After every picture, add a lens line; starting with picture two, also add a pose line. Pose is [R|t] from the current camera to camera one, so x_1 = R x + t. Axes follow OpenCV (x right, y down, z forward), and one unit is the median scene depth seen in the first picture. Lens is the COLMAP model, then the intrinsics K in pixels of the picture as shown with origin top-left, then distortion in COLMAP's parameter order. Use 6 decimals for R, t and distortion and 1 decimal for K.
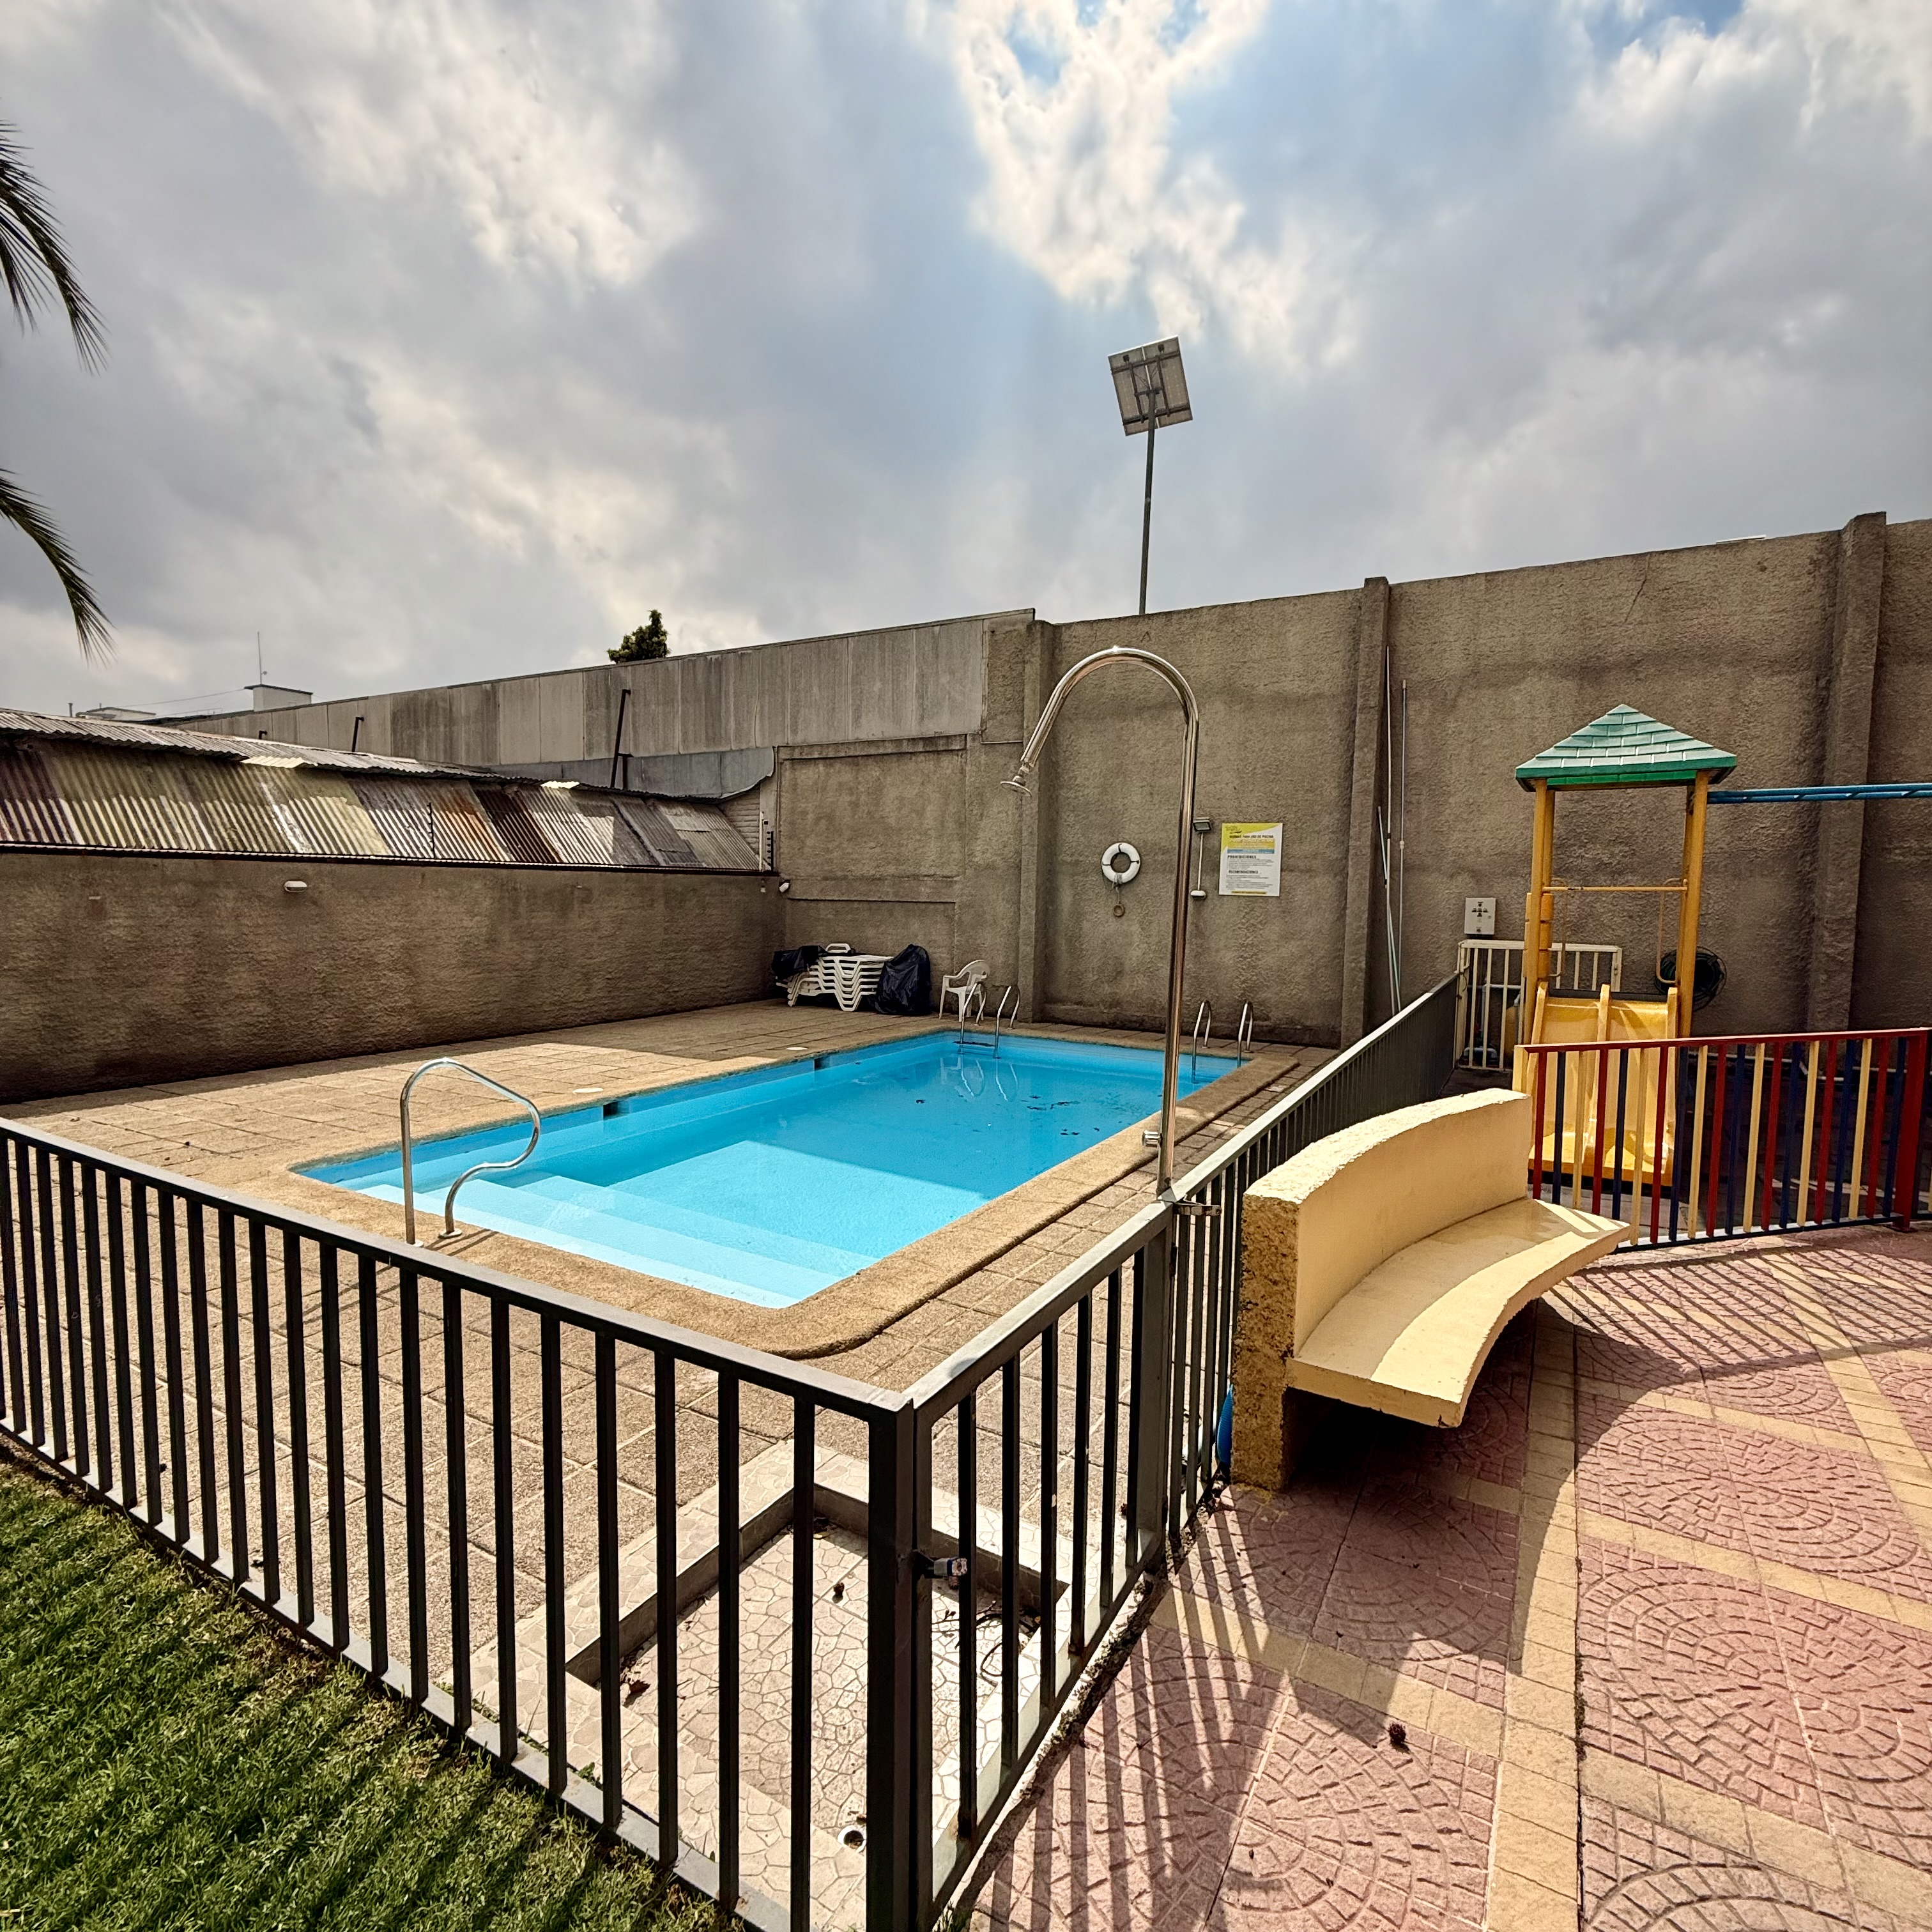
lens RADIAL K [[1022.5, 0, 966.4], [0, 1022.5, 963.9], [0, 0, 1]] dist [-0.015660, 0.011152]
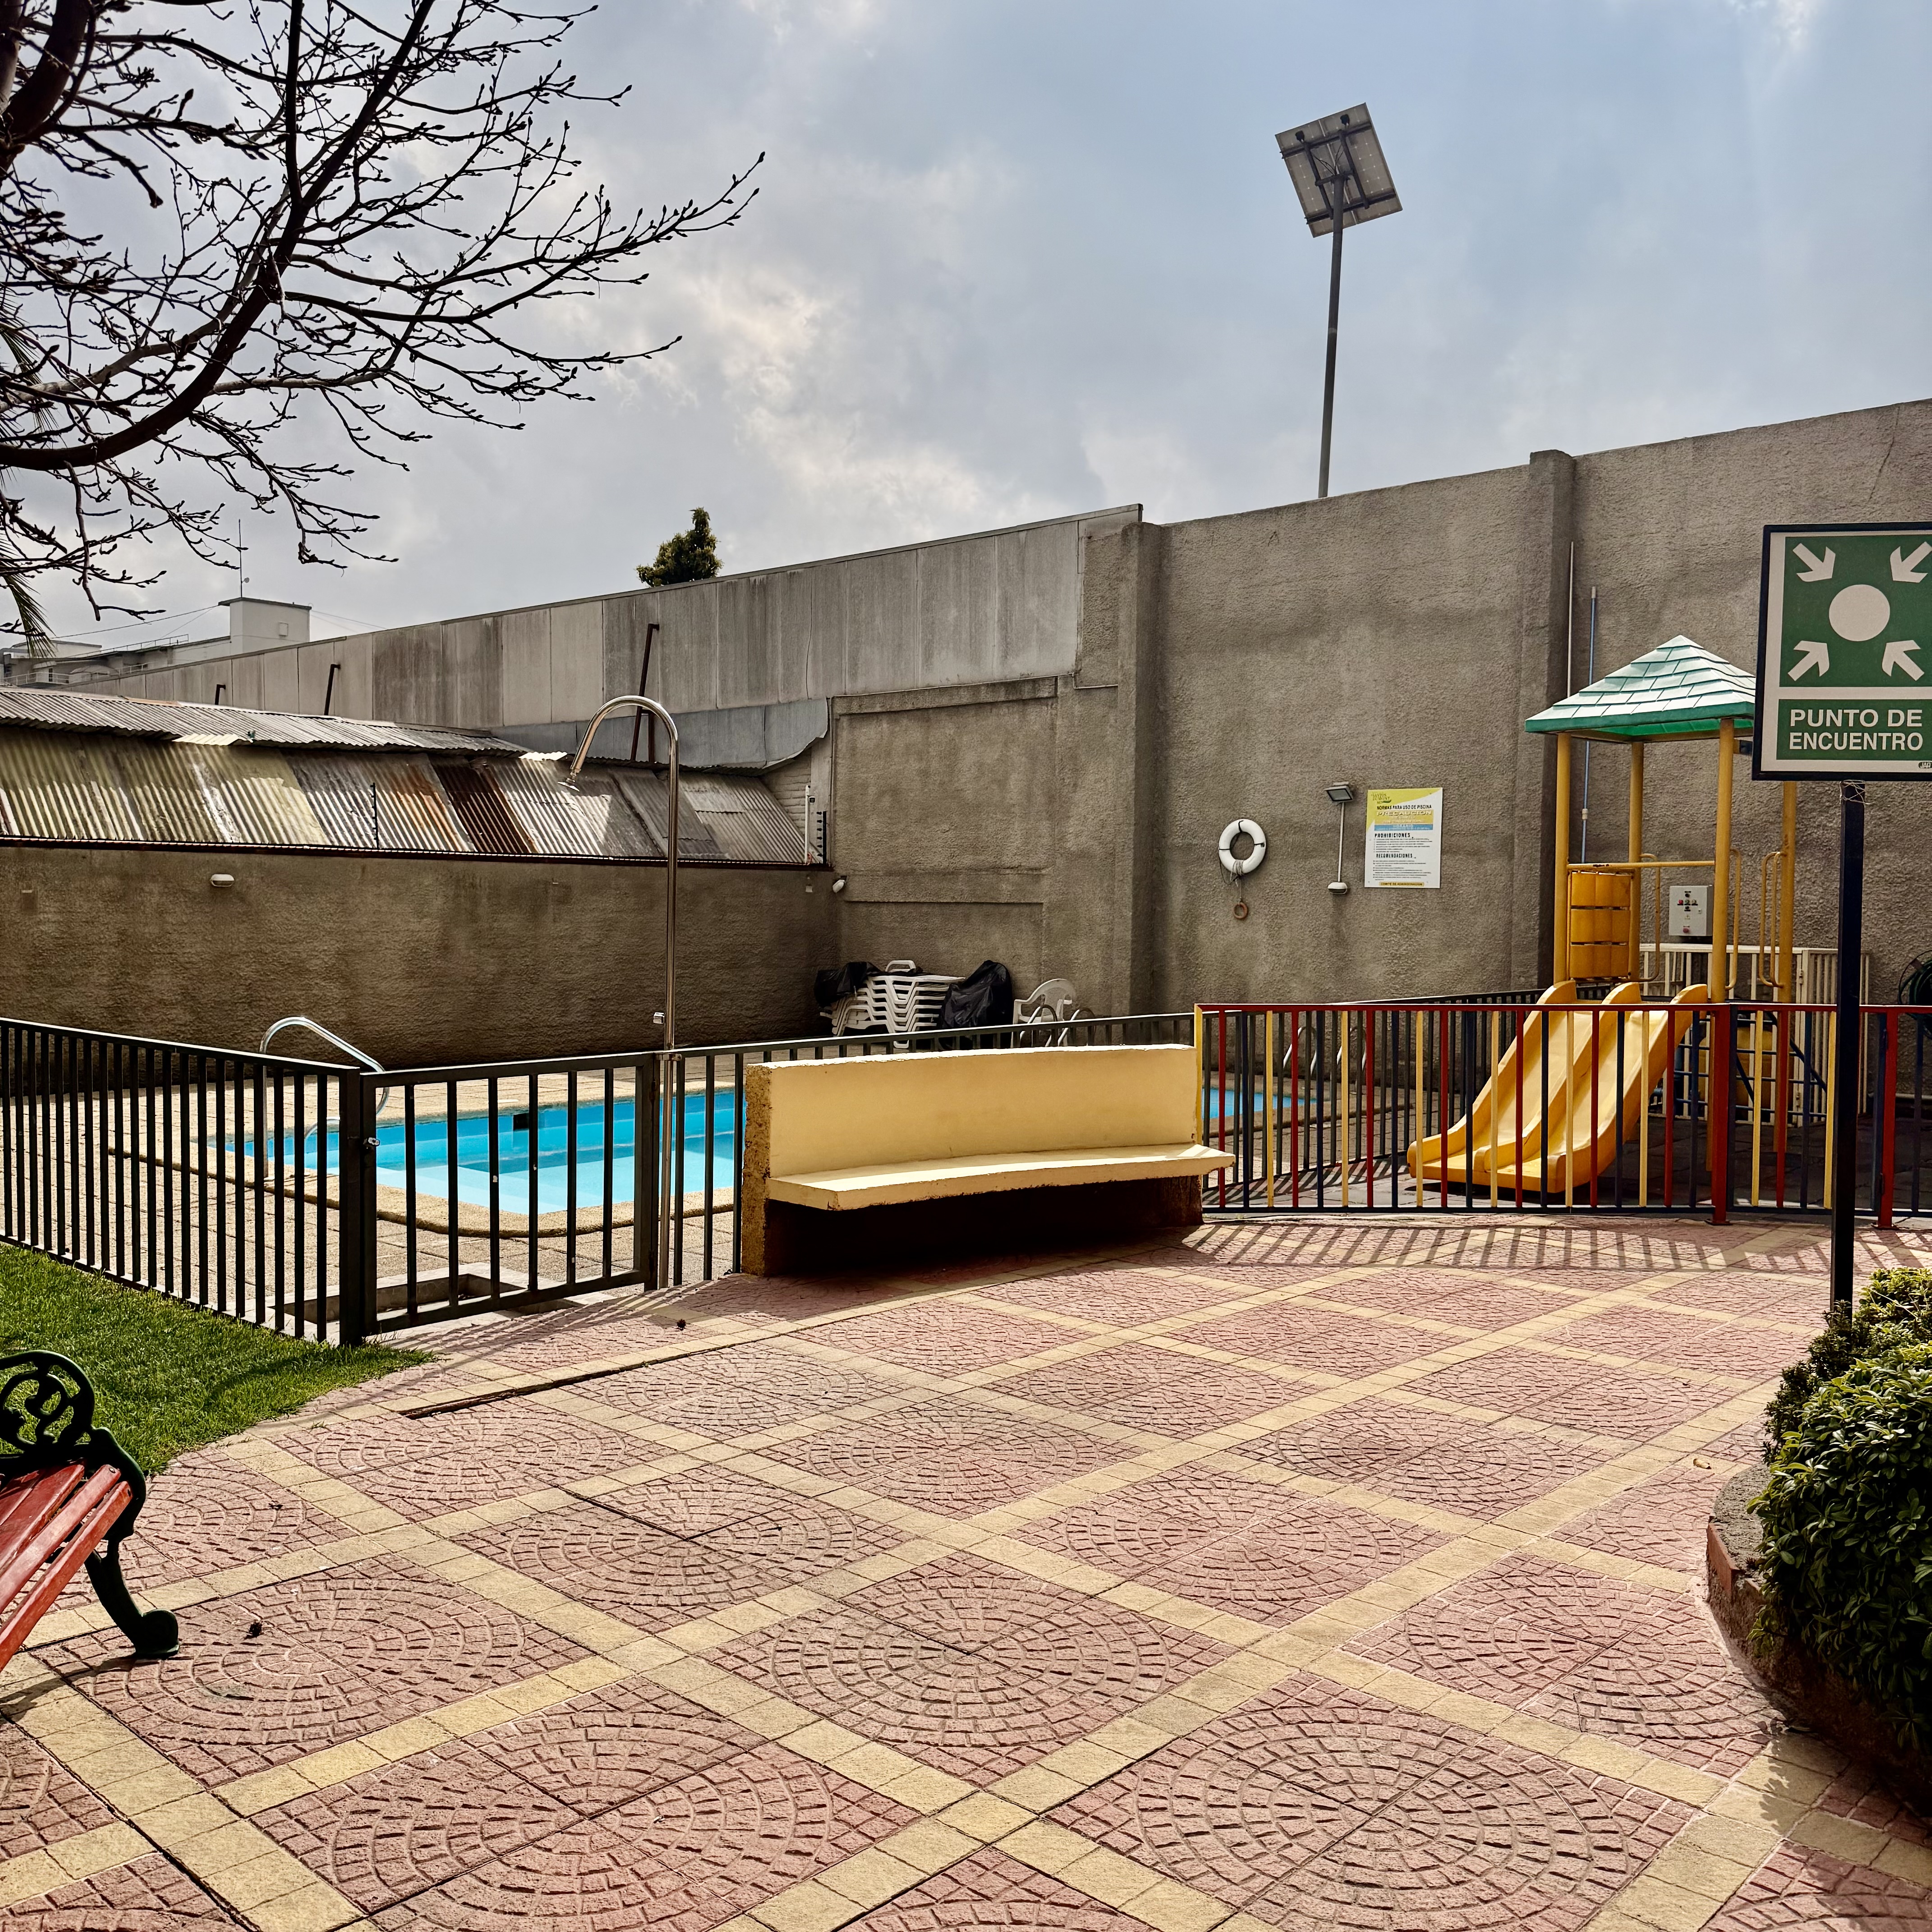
lens RADIAL K [[1767.4, 0, 969.6], [0, 1767.4, 985.7], [0, 0, 1]] dist [0.032142, 0.000000]
pose [[0.976770, 0.005275, -0.214224, 0.226782], [-0.011299, 0.999574, -0.026904, 0.037018], [0.213991, 0.028700, 0.976414, -0.274222]]
